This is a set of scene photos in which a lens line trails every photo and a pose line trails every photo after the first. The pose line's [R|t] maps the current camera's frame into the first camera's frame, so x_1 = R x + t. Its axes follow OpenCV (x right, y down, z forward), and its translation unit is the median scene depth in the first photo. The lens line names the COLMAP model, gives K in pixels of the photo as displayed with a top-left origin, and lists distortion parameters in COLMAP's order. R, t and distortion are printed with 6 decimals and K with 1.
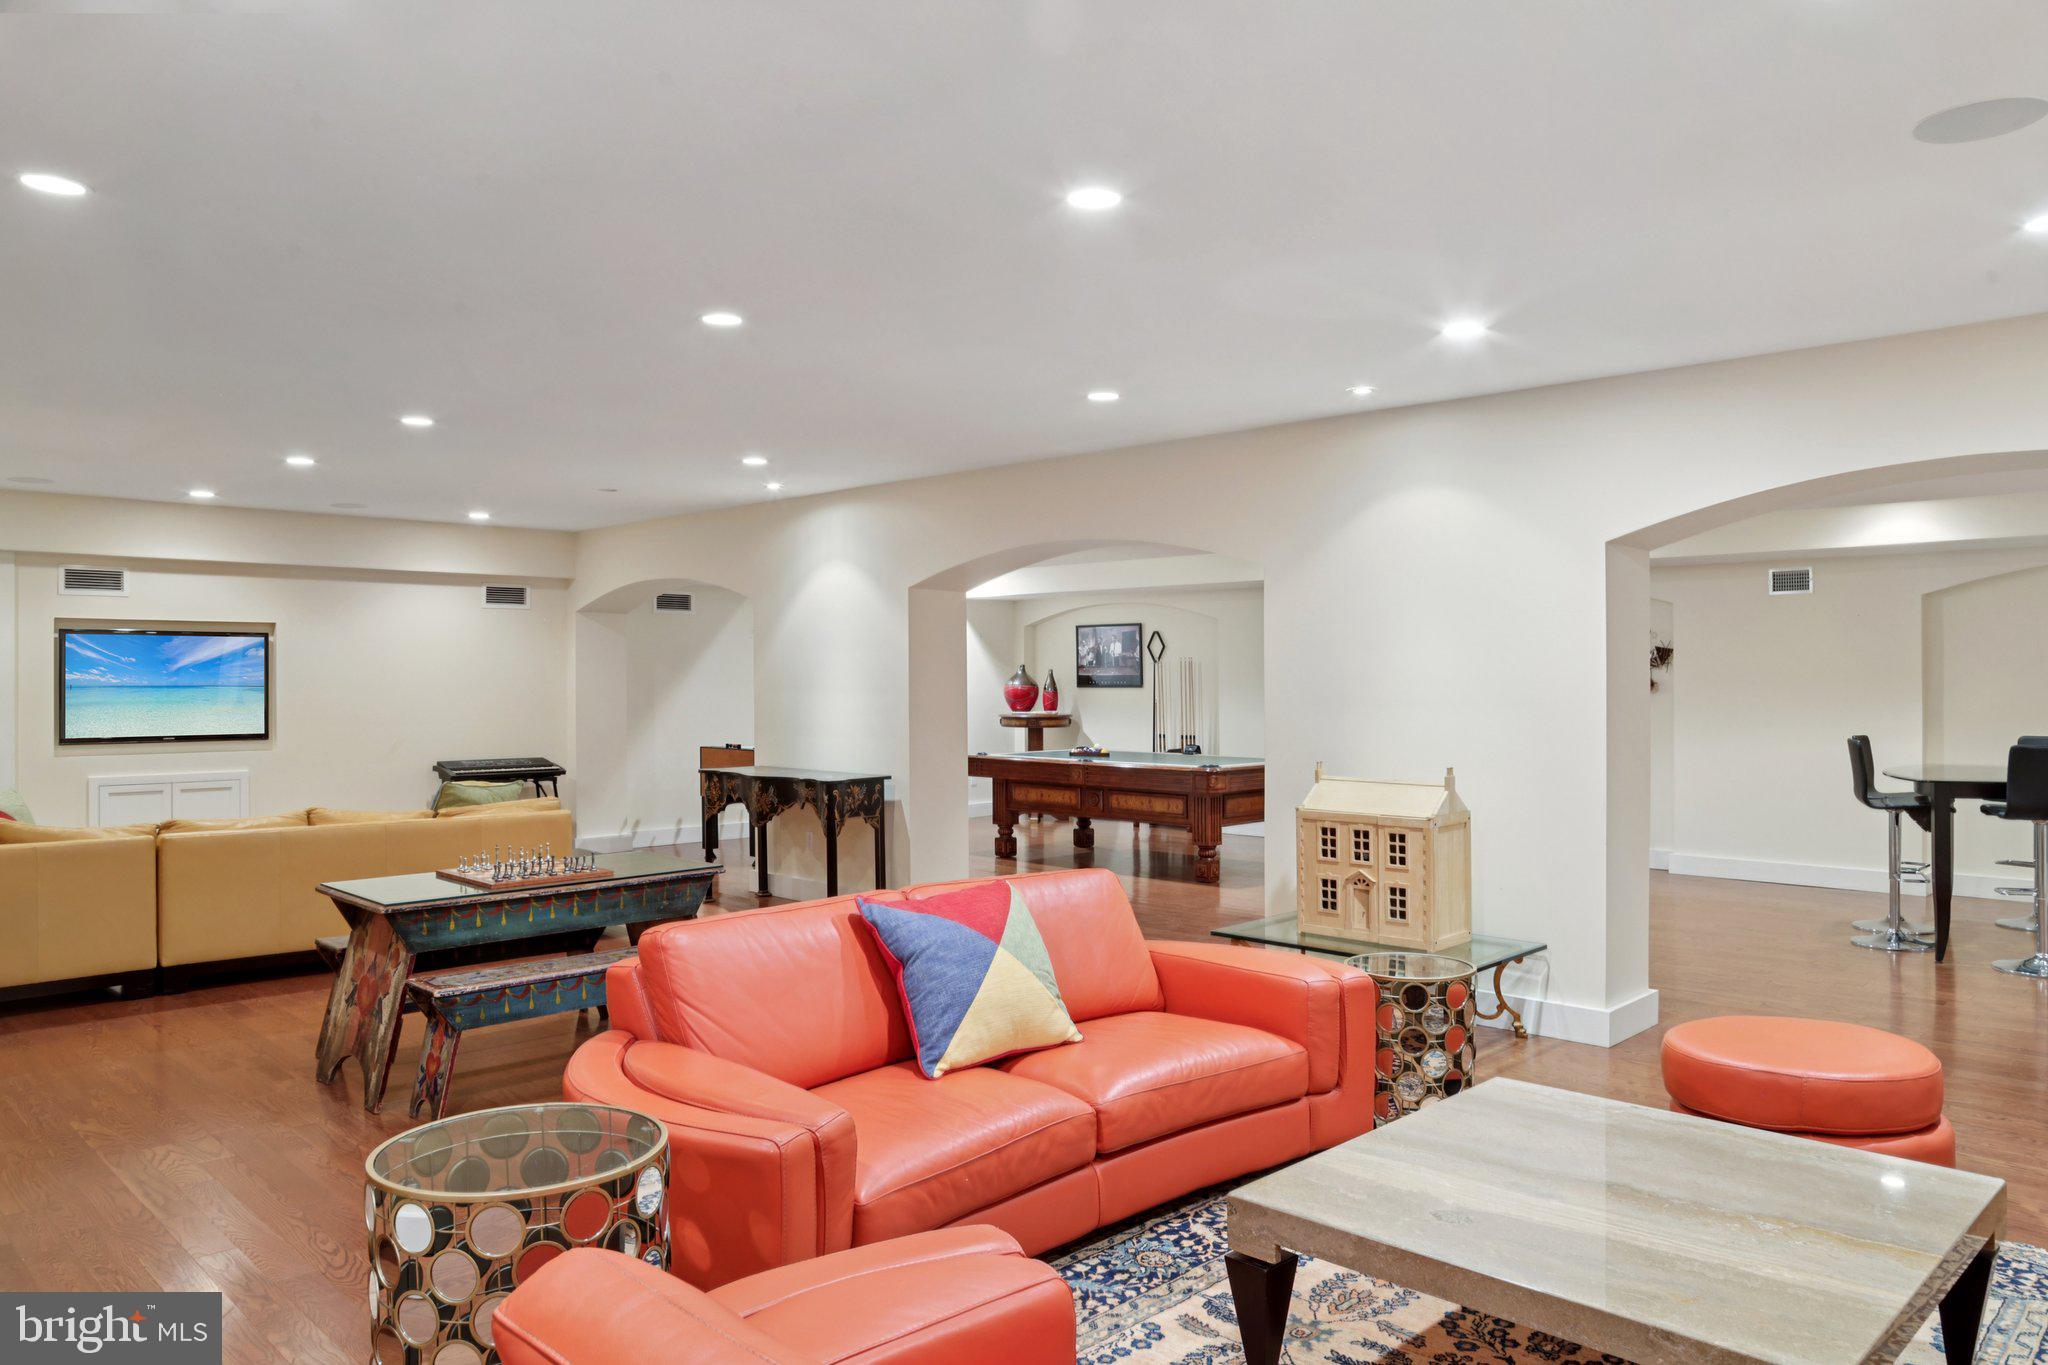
lens RADIAL K [[1408.4, 0, 1020.6], [0, 1408.4, 677.7], [0, 0, 1]] dist [-0.026594, 0.005994]
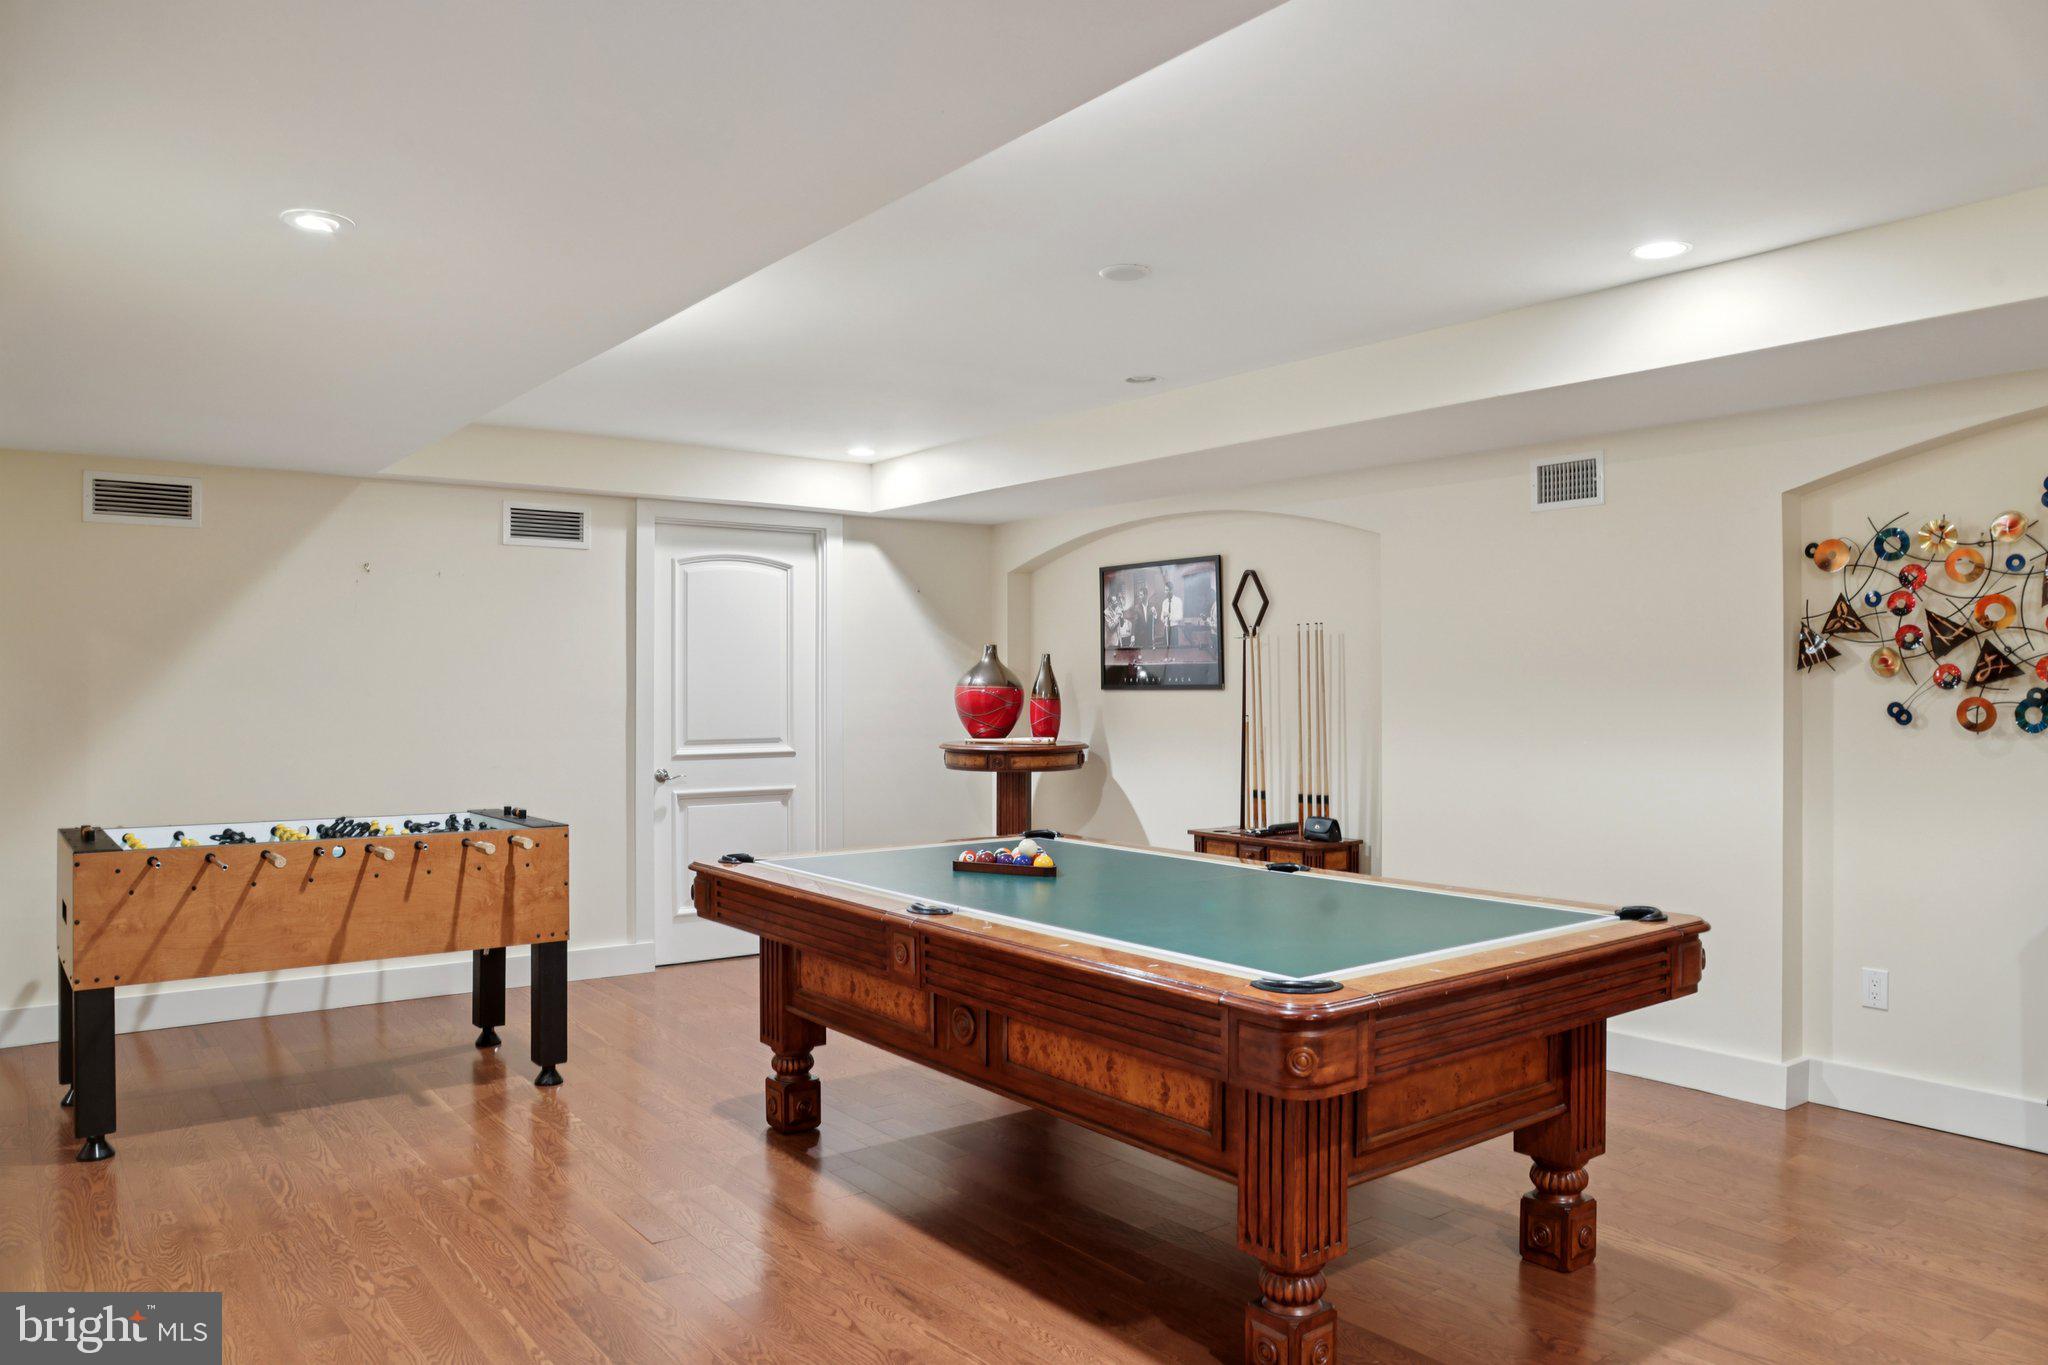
lens RADIAL K [[1408.4, 0, 1035.2], [0, 1408.4, 701.0], [0, 0, 1]] dist [-0.026594, 0.005994]
pose [[0.992056, 0.000399, -0.125796, 0.081289], [0.000514, 0.999974, 0.007220, 0.007170], [0.125796, -0.007227, 0.992030, 0.507504]]
